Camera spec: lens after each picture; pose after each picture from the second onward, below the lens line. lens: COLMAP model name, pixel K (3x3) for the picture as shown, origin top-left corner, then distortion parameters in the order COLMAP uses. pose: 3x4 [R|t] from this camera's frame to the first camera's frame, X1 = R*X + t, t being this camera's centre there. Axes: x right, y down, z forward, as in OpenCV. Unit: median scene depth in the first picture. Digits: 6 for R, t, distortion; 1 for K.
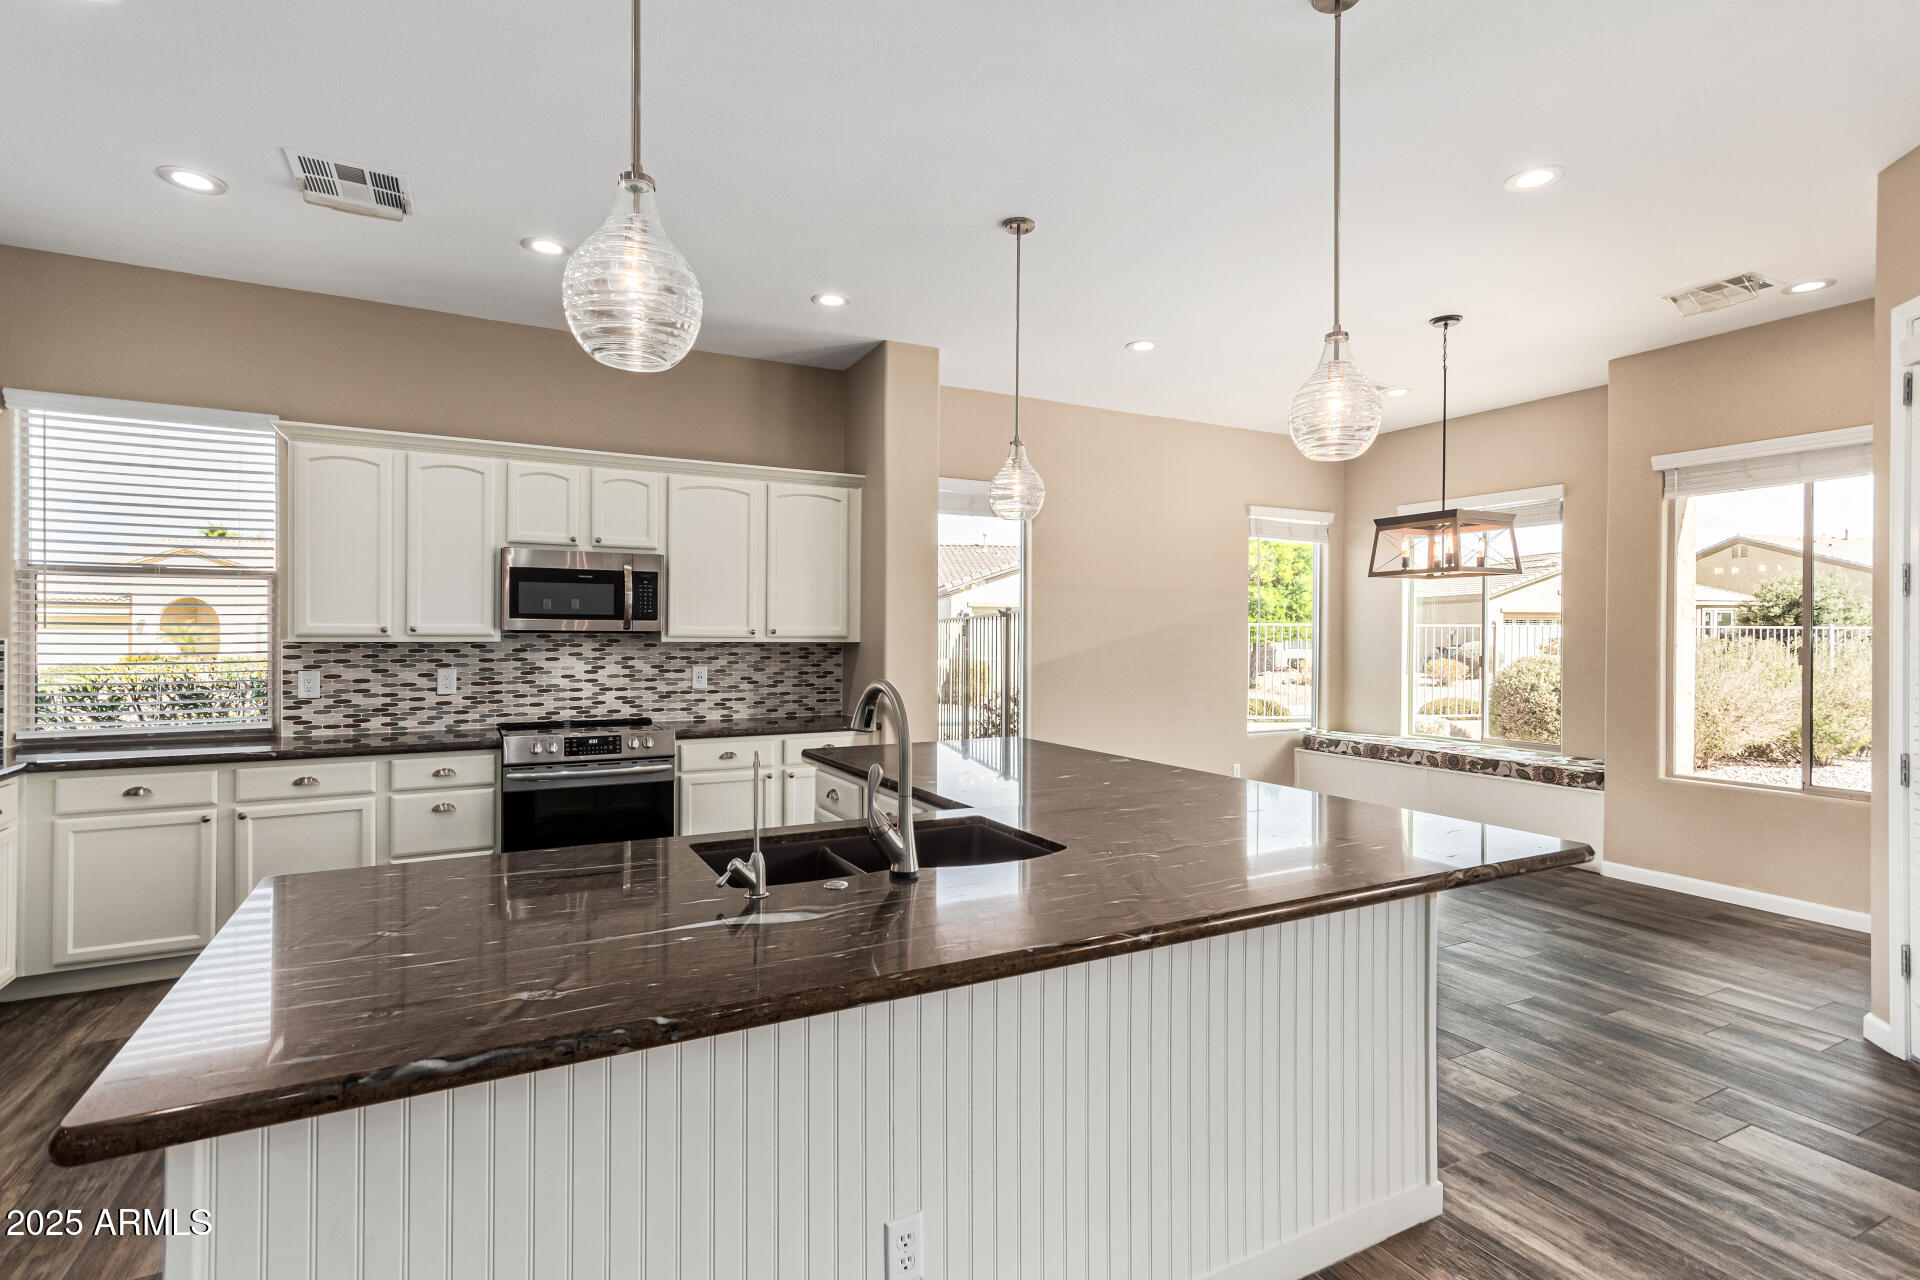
lens RADIAL K [[884.4, 0, 966.9], [0, 884.4, 634.8], [0, 0, 1]] dist [0.002163, -0.000867]
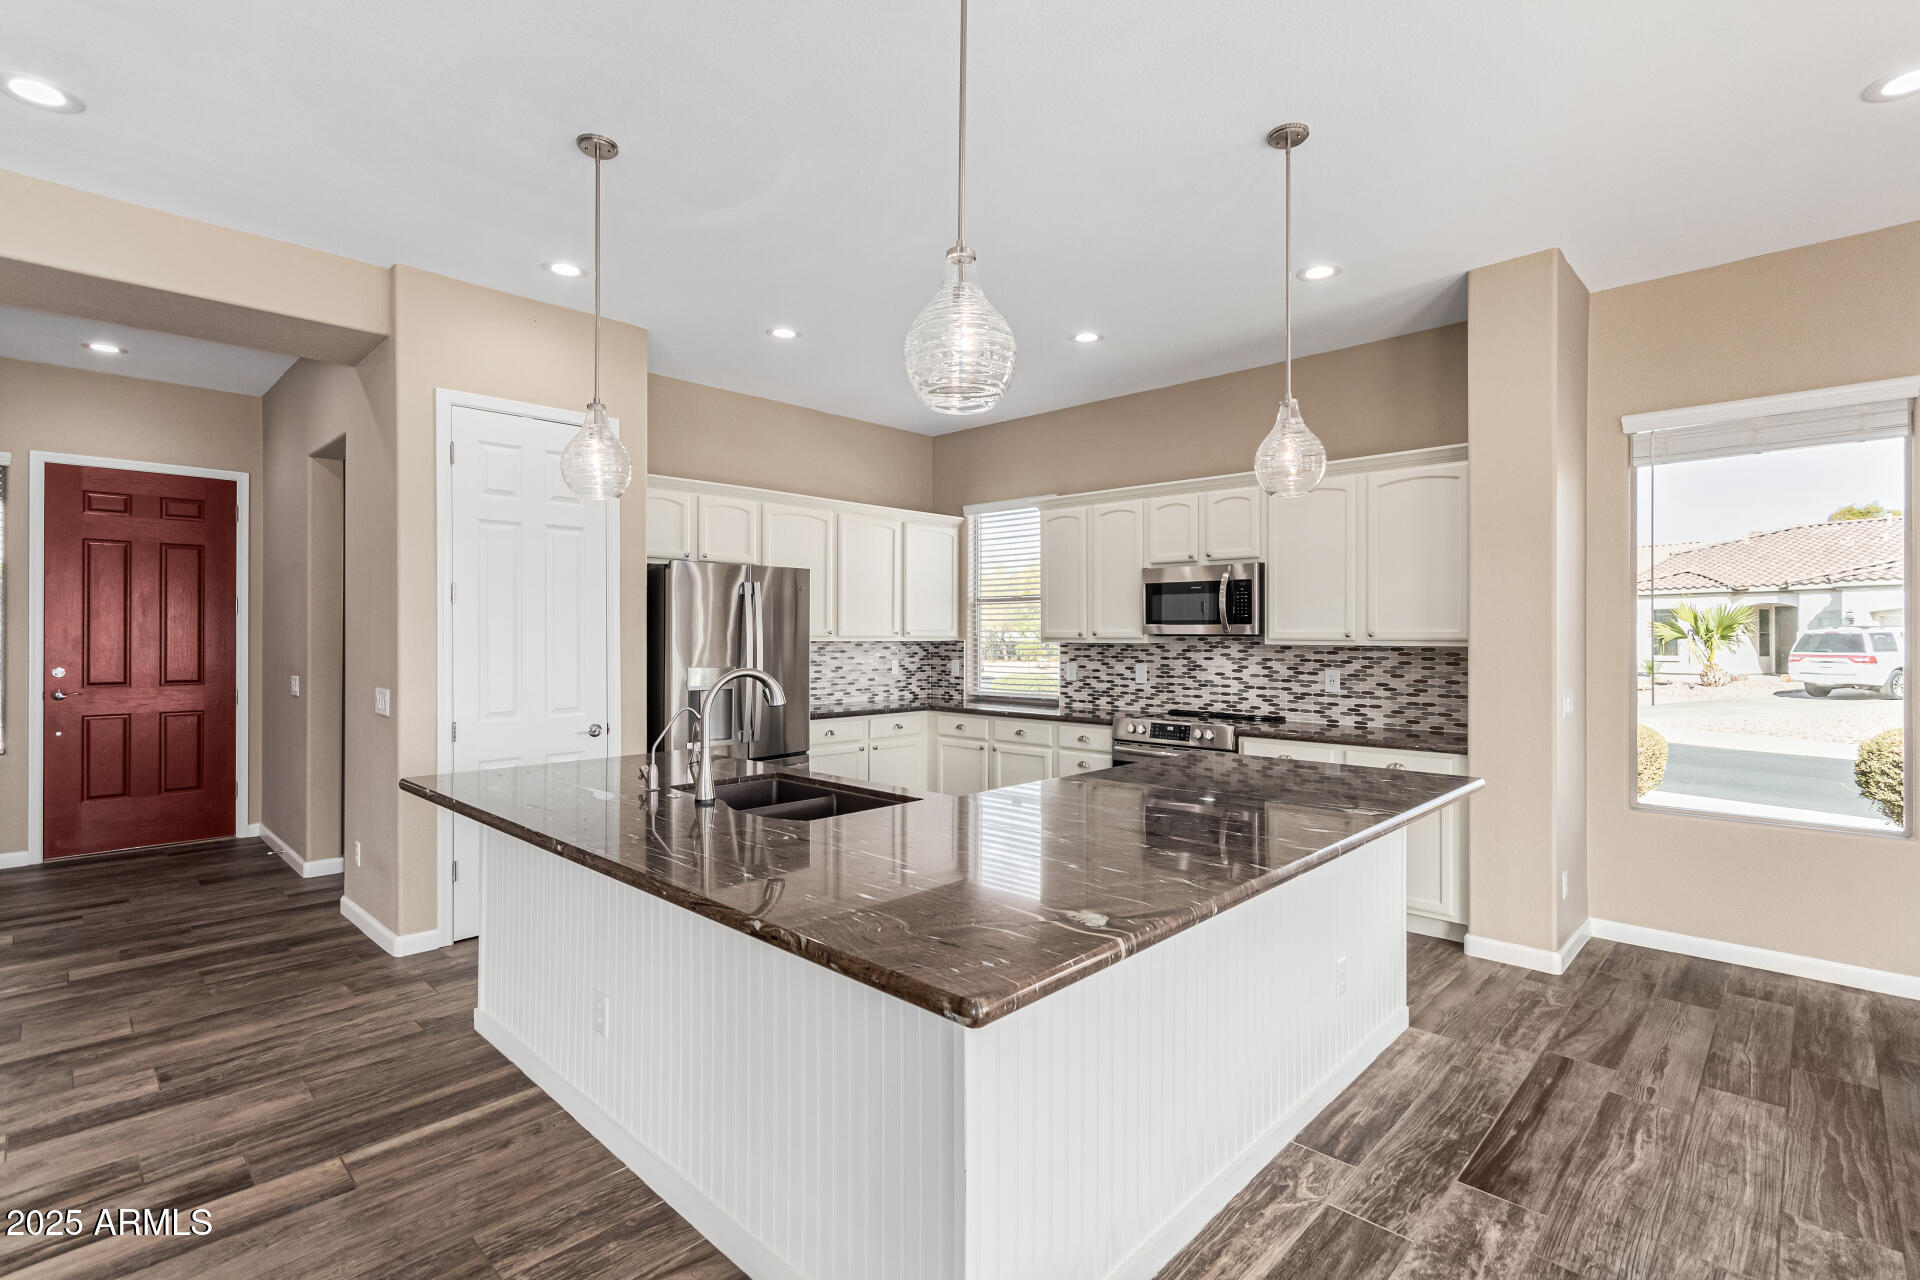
lens RADIAL K [[884.4, 0, 987.6], [0, 884.4, 633.7], [0, 0, 1]] dist [0.002163, -0.000867]
pose [[0.328731, -0.006226, -0.944403, 0.523343], [0.000144, 0.999979, -0.006542, 0.002486], [0.944424, 0.002014, 0.328724, 0.337871]]
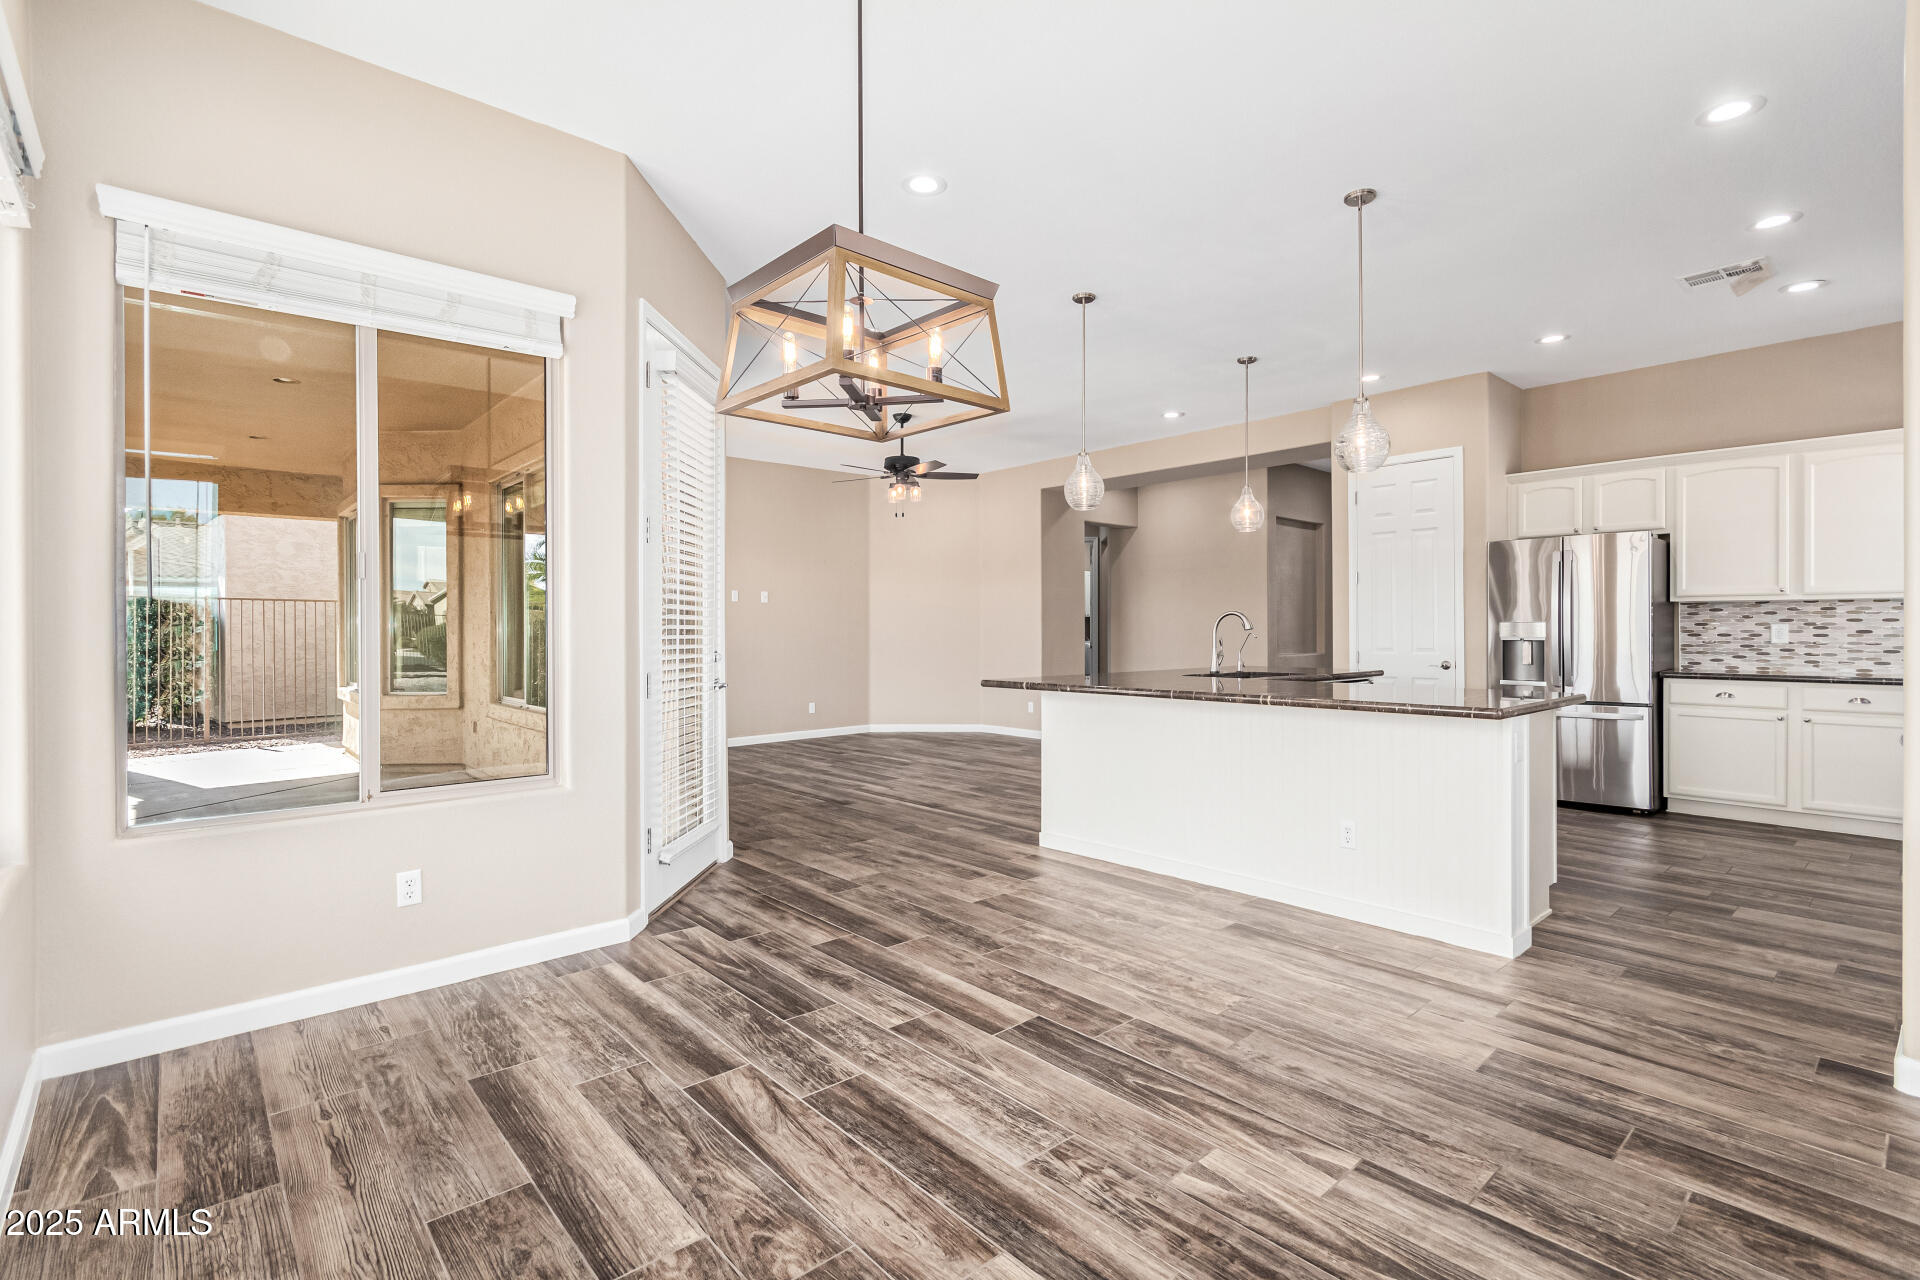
lens RADIAL K [[884.4, 0, 950.2], [0, 884.4, 636.4], [0, 0, 1]] dist [0.002163, -0.000867]
pose [[-0.970216, -0.000556, -0.242239, 0.568012], [-0.001909, 0.999984, 0.005350, 0.046948], [0.242232, 0.005653, -0.970202, 1.363799]]
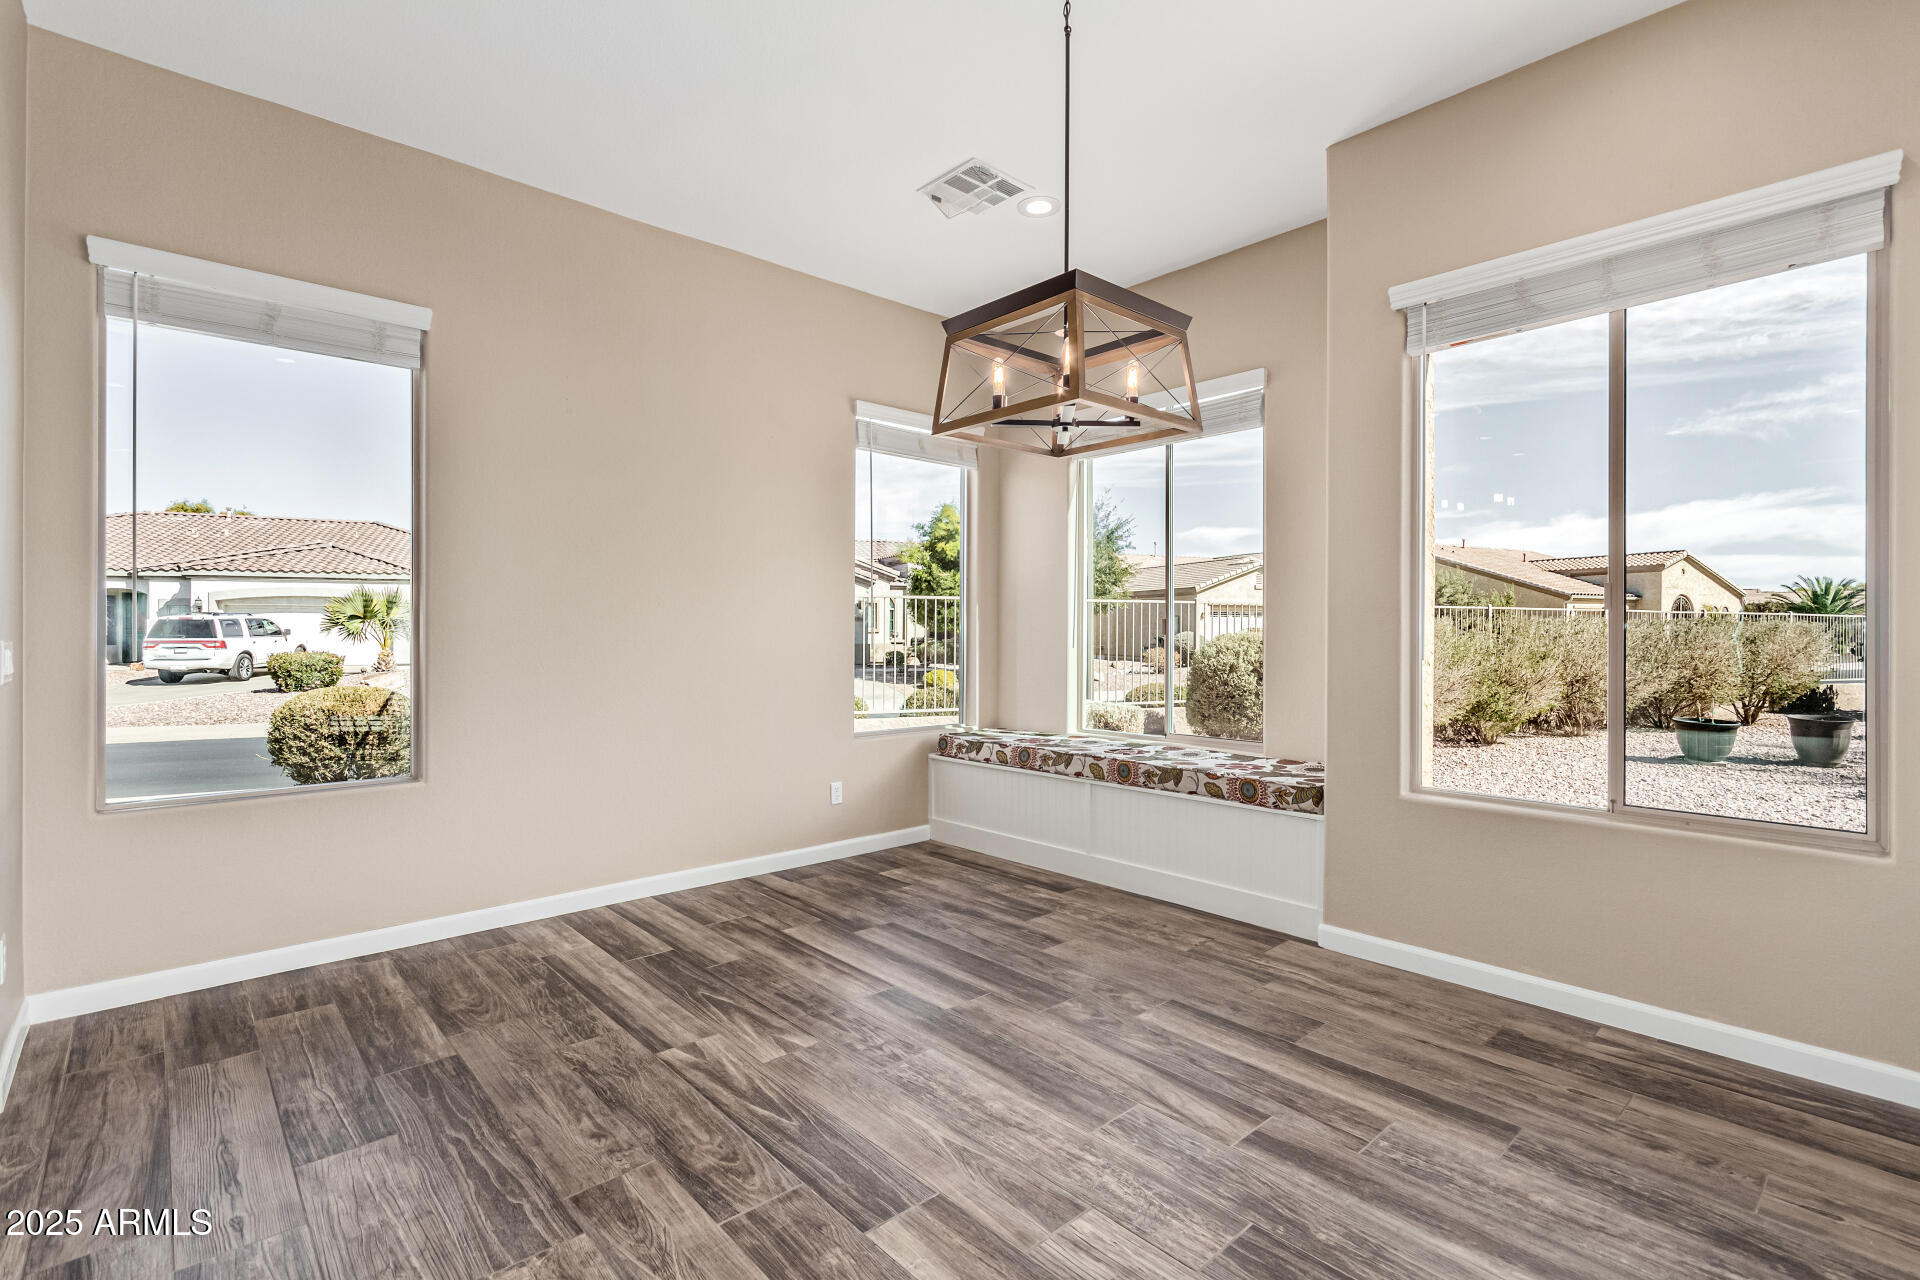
lens RADIAL K [[884.4, 0, 942.7], [0, 884.4, 630.0], [0, 0, 1]] dist [0.002163, -0.000867]
pose [[0.969021, -0.003838, 0.246950, 0.324821], [0.003922, 0.999992, 0.000150, 0.044812], [-0.246949, 0.000823, 0.969028, 0.493198]]
